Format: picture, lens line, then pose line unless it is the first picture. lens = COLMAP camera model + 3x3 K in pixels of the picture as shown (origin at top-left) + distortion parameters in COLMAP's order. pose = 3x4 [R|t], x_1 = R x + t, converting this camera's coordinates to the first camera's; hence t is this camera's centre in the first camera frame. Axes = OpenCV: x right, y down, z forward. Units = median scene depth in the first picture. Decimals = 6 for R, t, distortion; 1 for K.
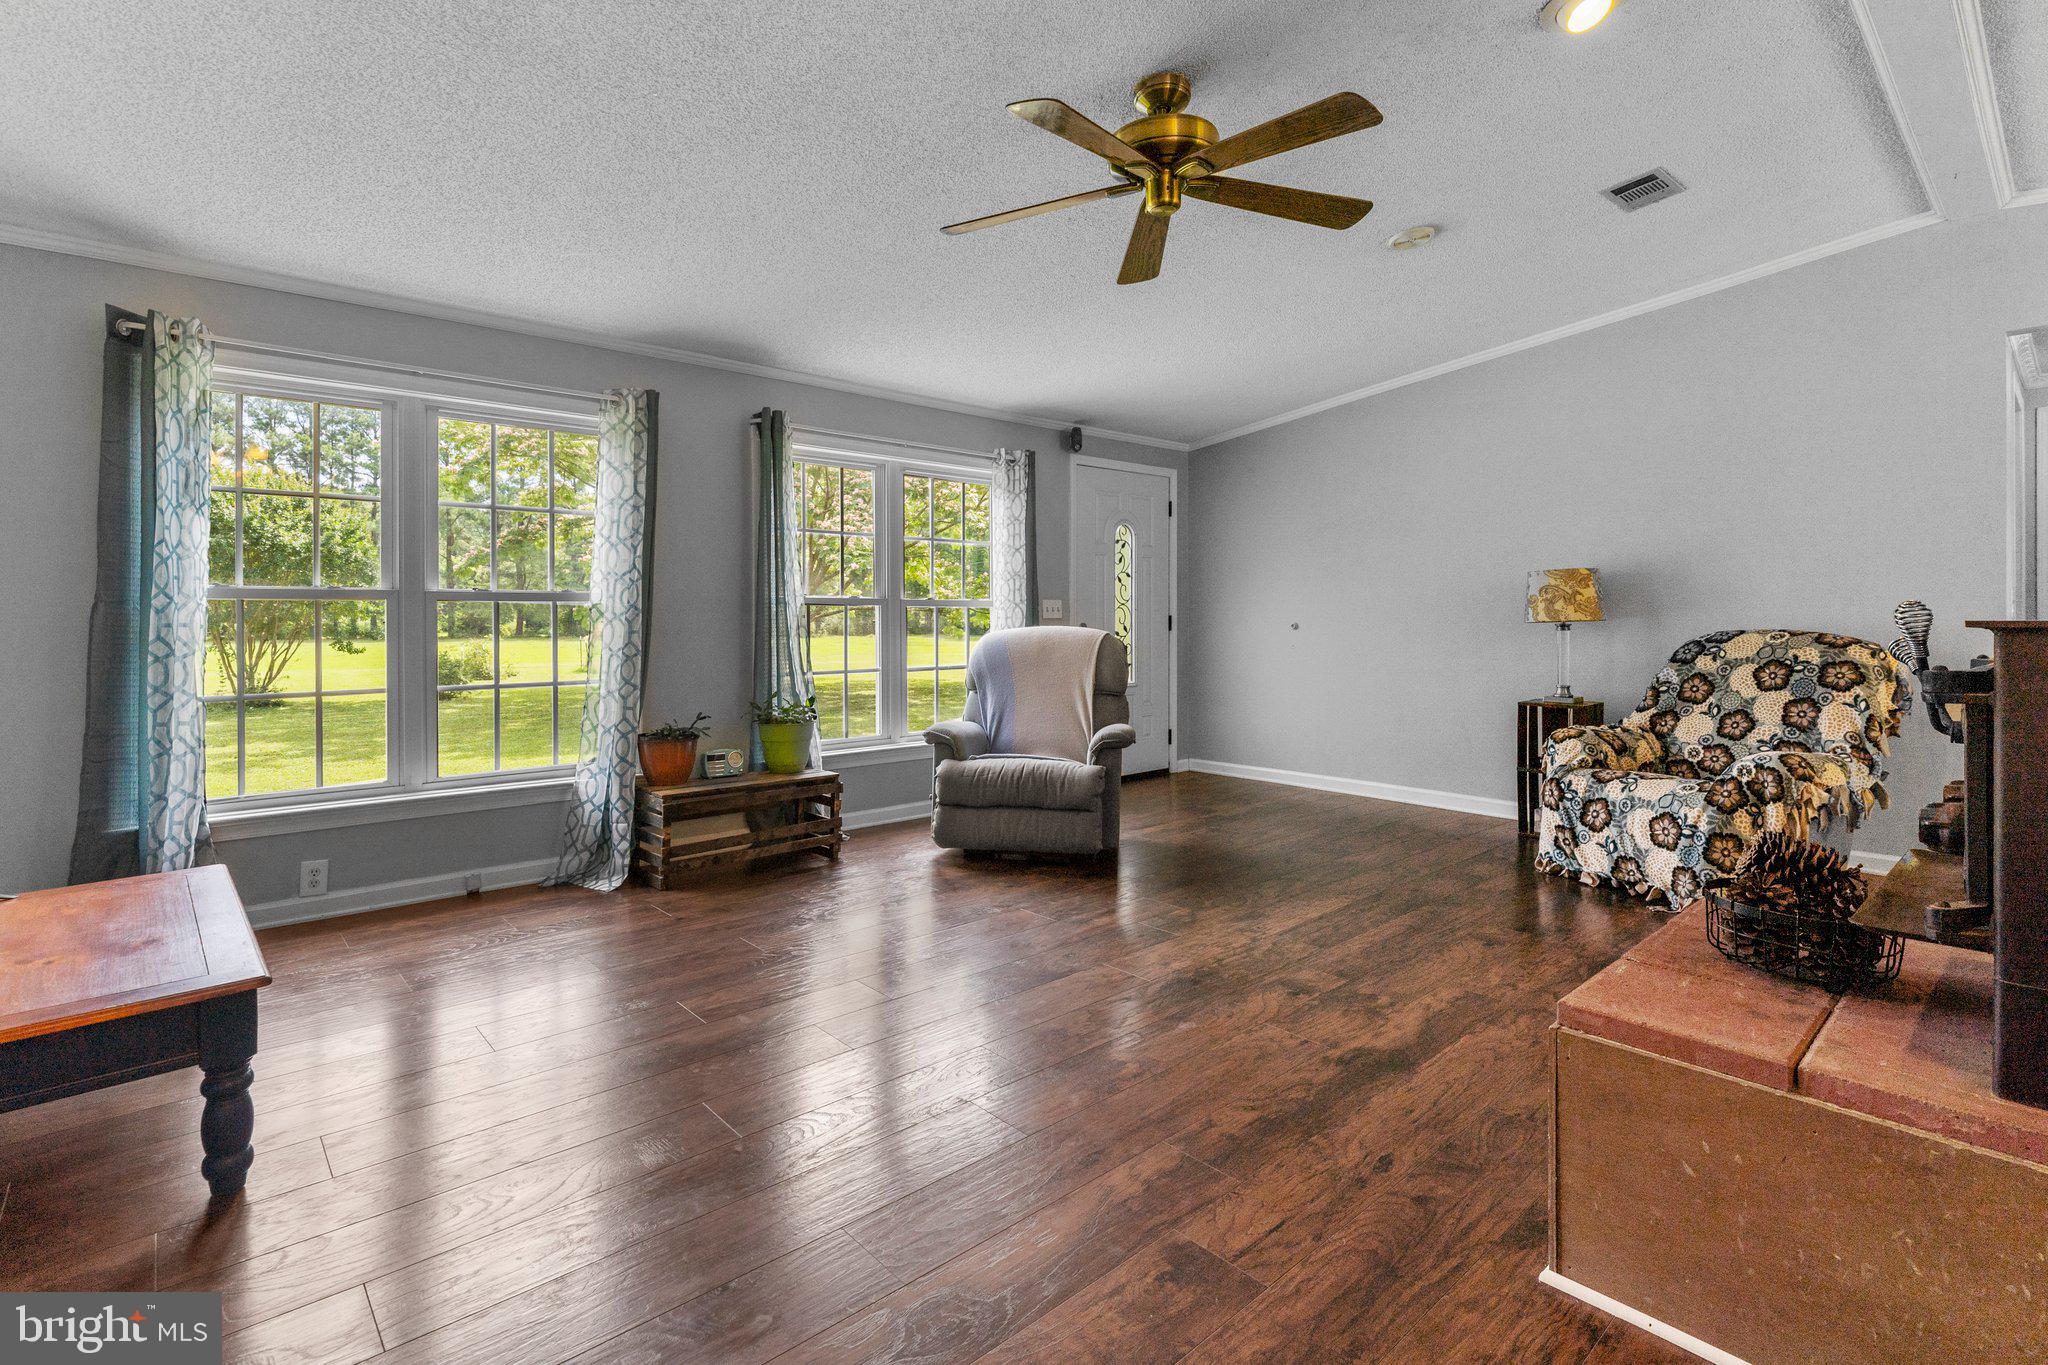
lens RADIAL K [[935.6, 0, 1021.5], [0, 935.6, 622.6], [0, 0, 1]] dist [0.003421, -0.000889]
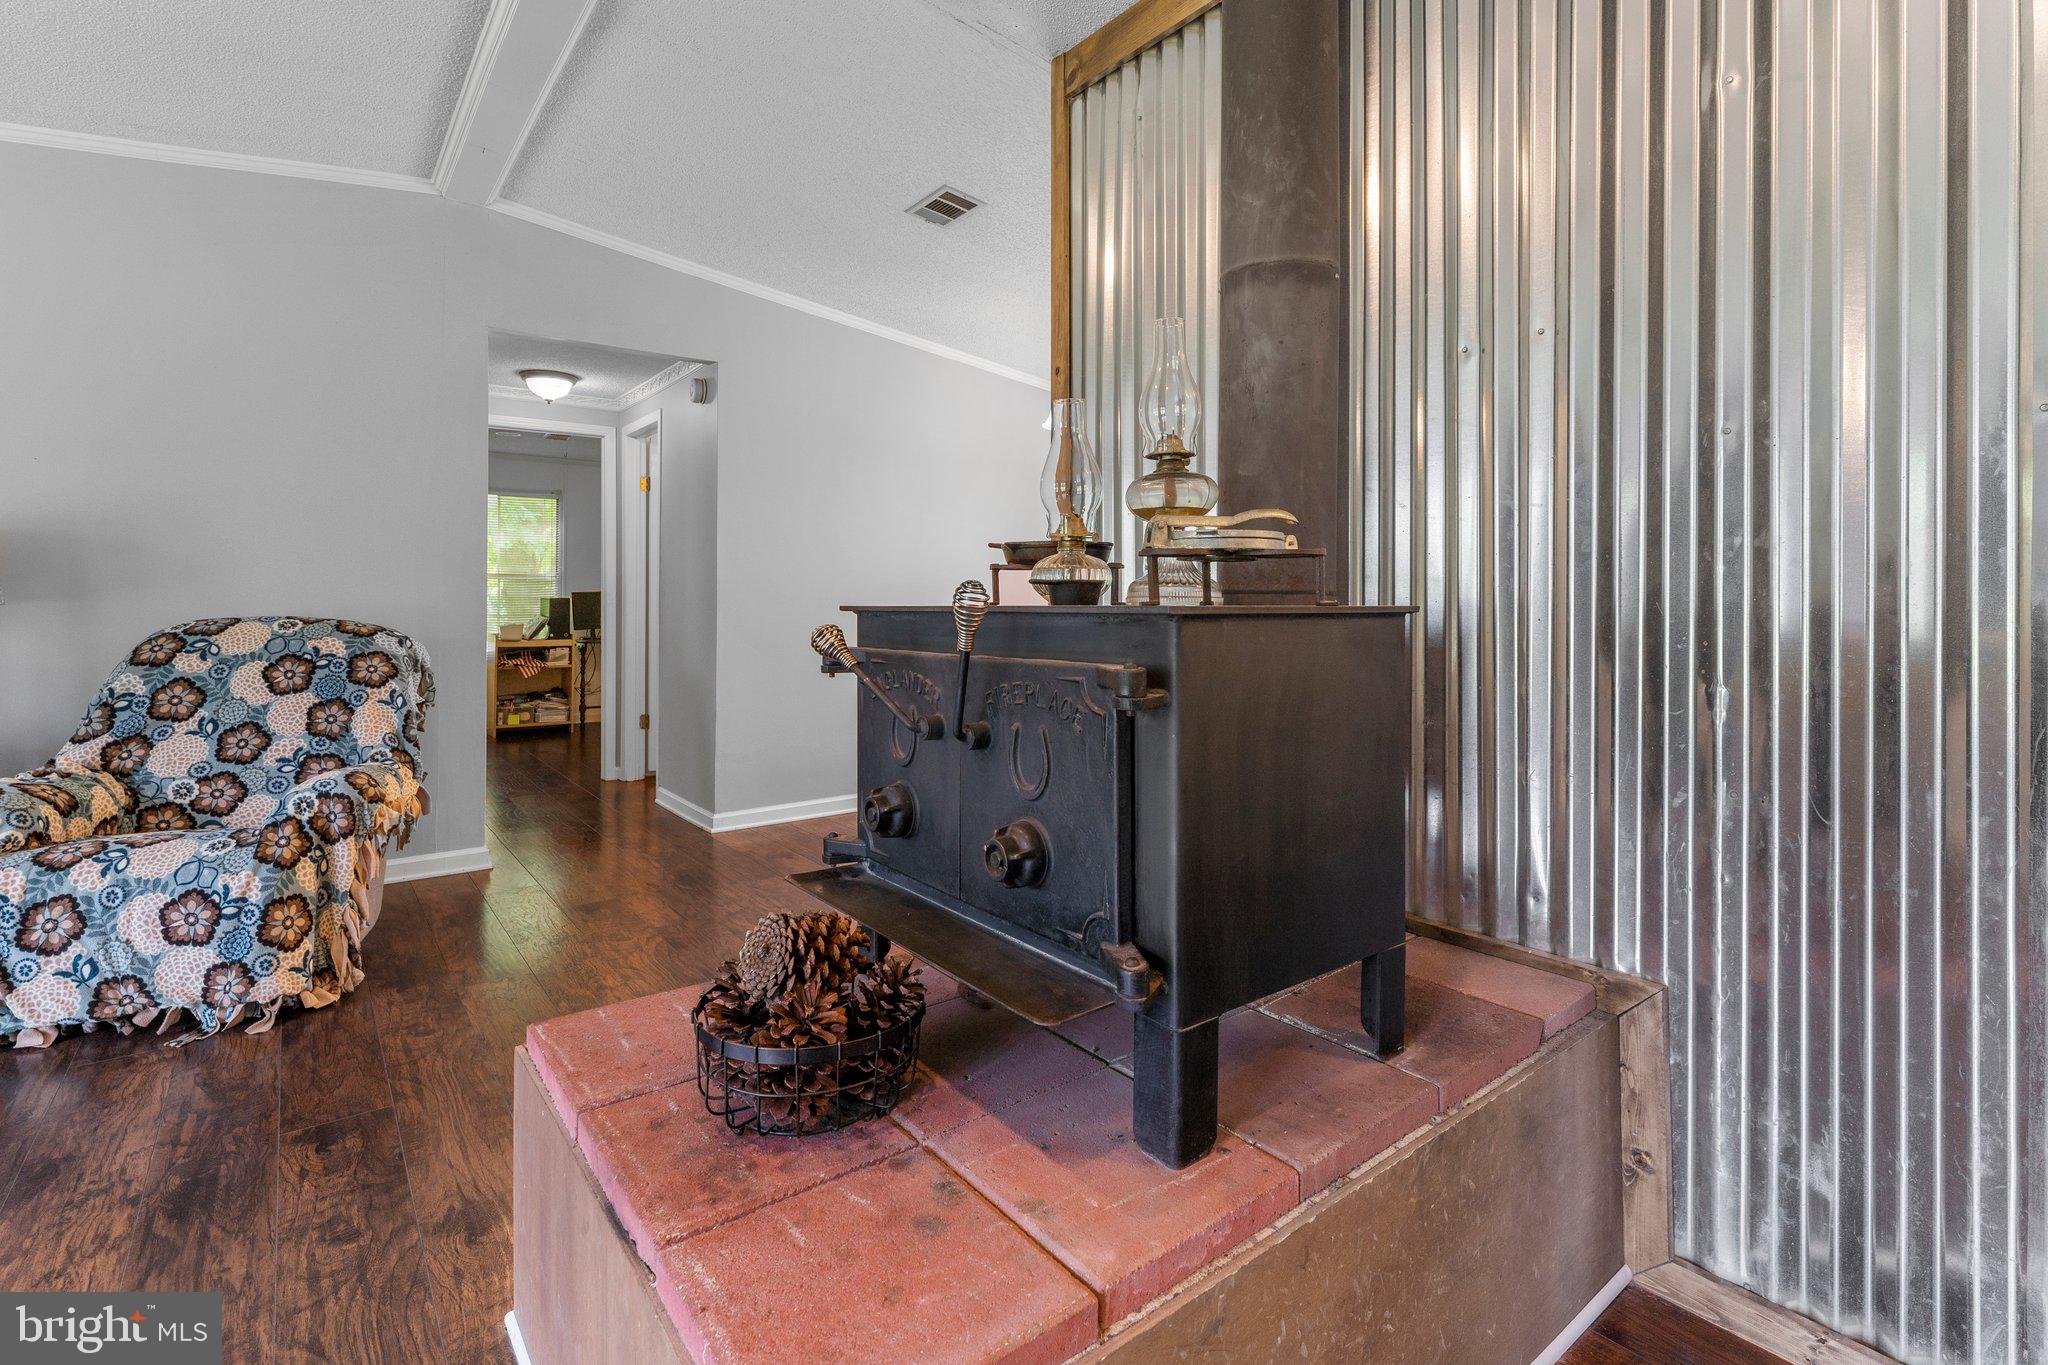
lens RADIAL K [[935.6, 0, 982.4], [0, 935.6, 600.3], [0, 0, 1]] dist [0.003421, -0.000889]
pose [[0.080843, 0.003927, 0.996719, 0.057602], [0.001156, 0.999991, -0.004033, -0.002573], [-0.996726, 0.001478, 0.080838, 0.357454]]
